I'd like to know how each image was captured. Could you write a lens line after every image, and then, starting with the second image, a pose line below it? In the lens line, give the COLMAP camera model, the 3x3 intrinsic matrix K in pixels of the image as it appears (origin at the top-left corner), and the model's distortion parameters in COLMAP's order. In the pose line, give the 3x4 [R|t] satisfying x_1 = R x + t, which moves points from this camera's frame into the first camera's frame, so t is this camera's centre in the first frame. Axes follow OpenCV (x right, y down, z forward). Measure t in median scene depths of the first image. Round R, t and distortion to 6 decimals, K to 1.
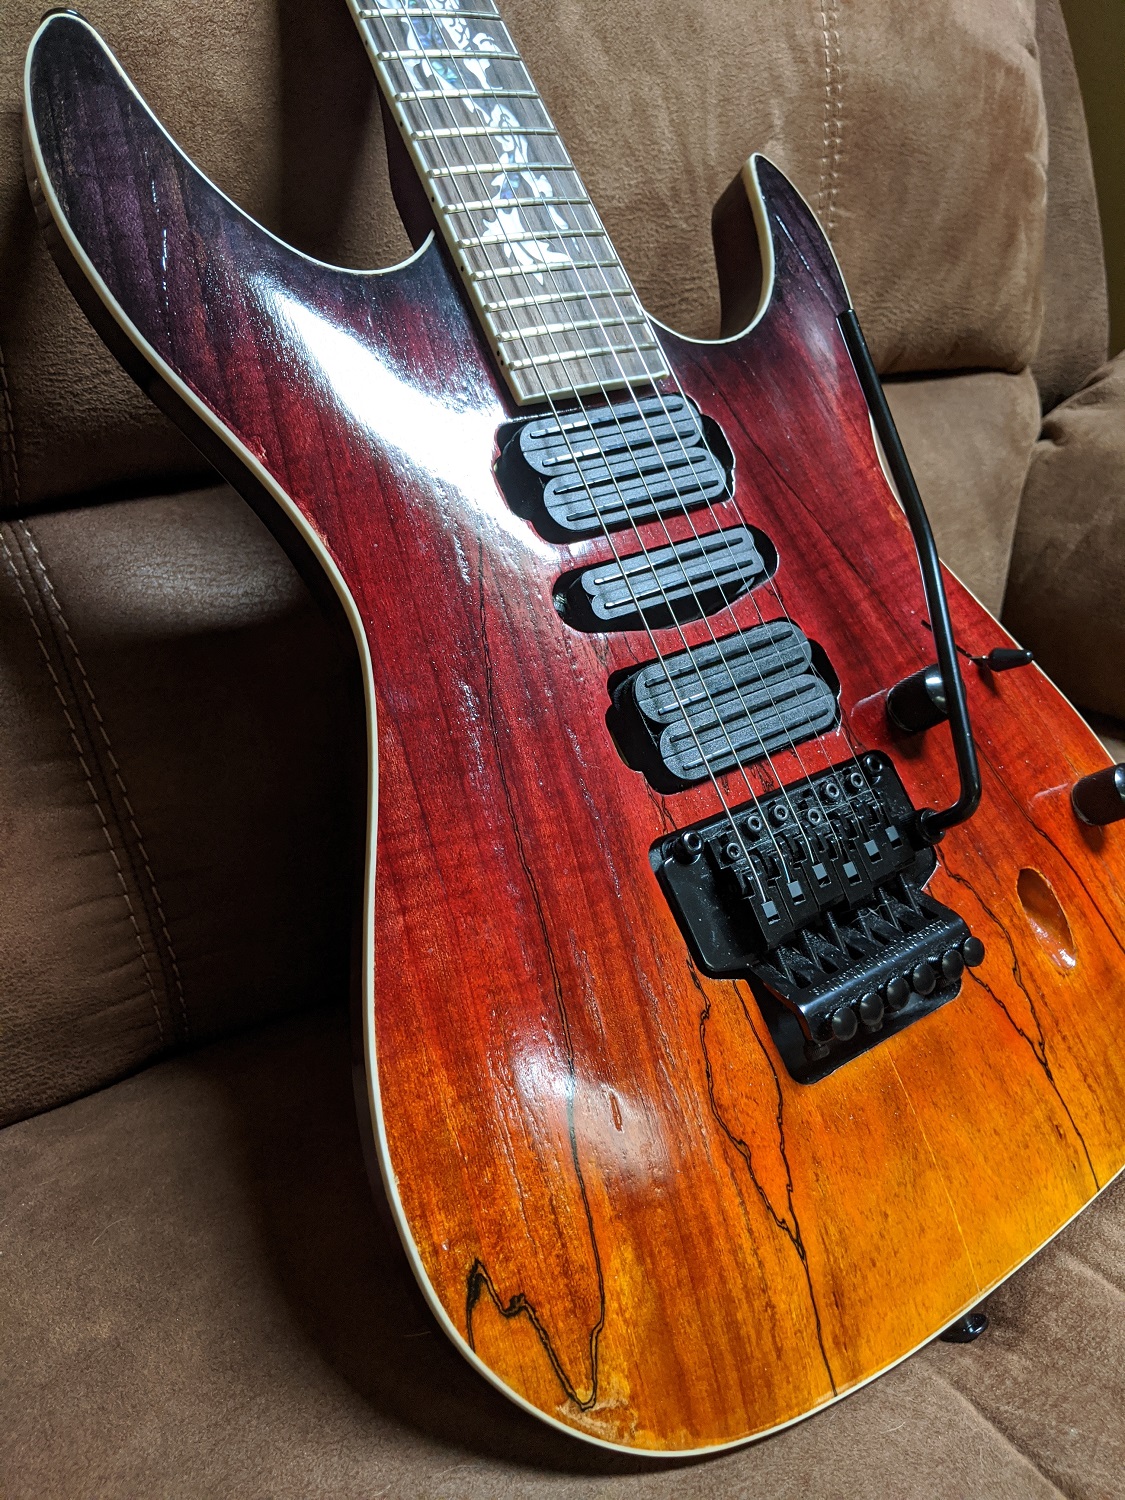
lens RADIAL K [[1179.9, 0, 562.5], [0, 1179.9, 750.0], [0, 0, 1]] dist [0.062381, -0.159141]
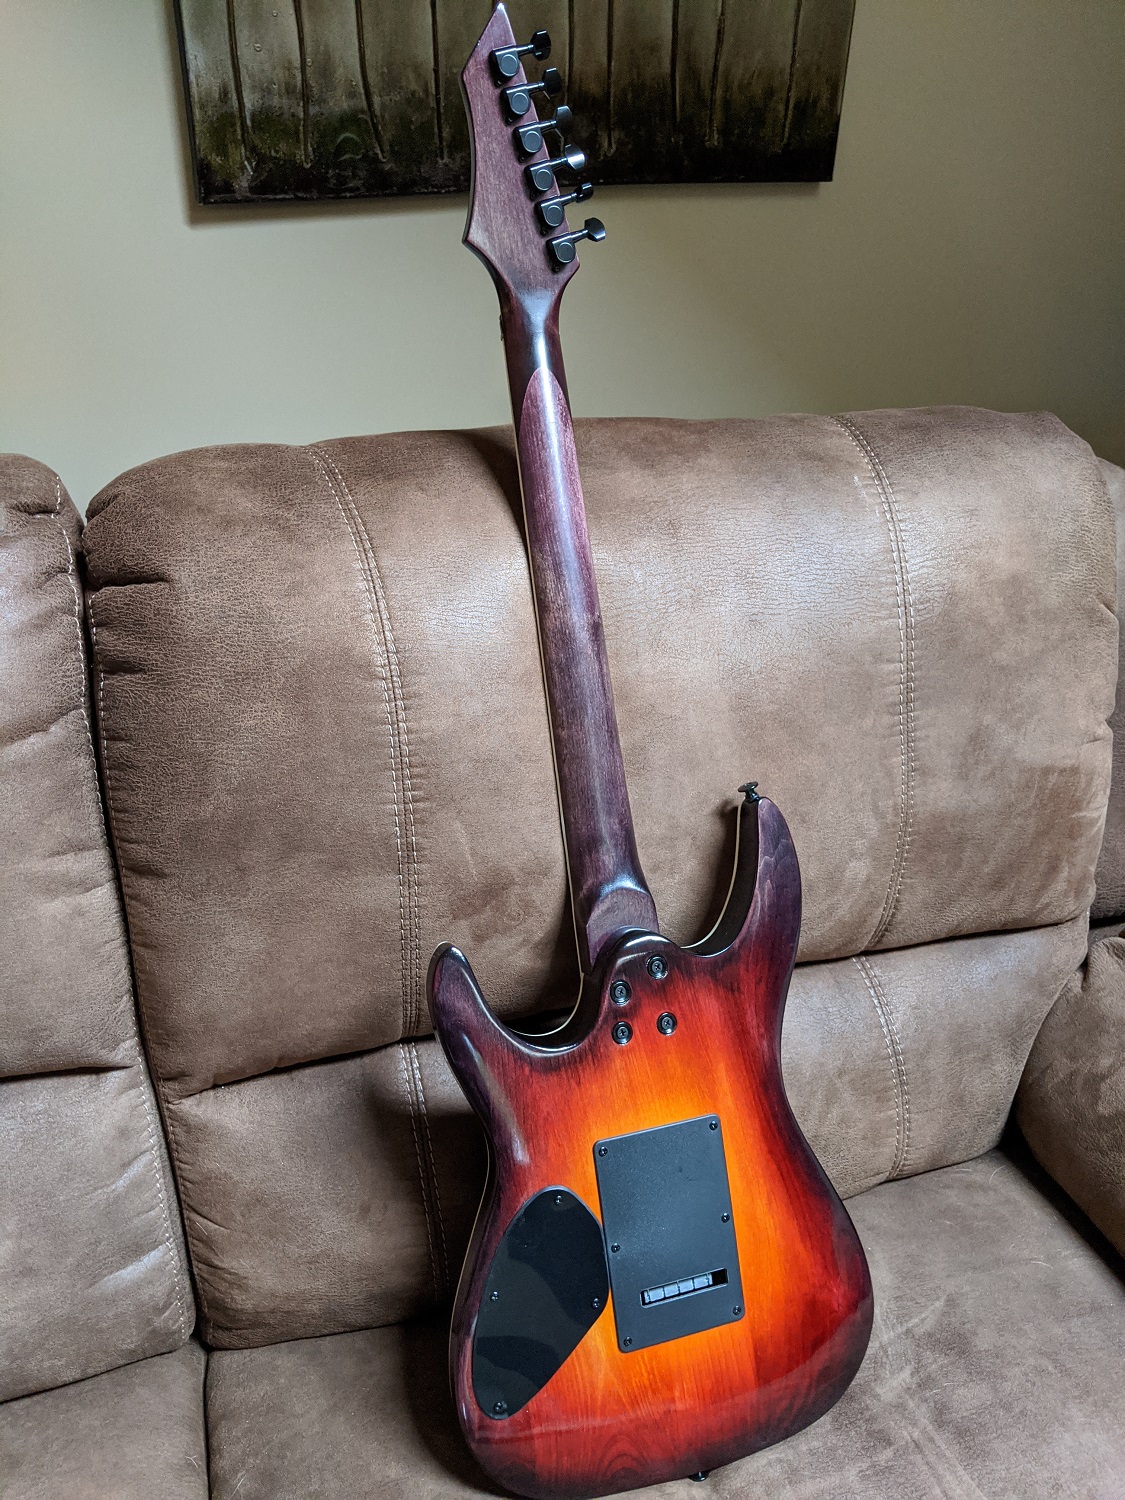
lens RADIAL K [[1179.9, 0, 562.5], [0, 1179.9, 750.0], [0, 0, 1]] dist [0.062381, -0.159141]
pose [[0.955231, 0.170841, -0.241552, 0.243353], [-0.169853, 0.985151, 0.025070, -0.988128], [0.242248, 0.017081, 0.970064, -1.157888]]
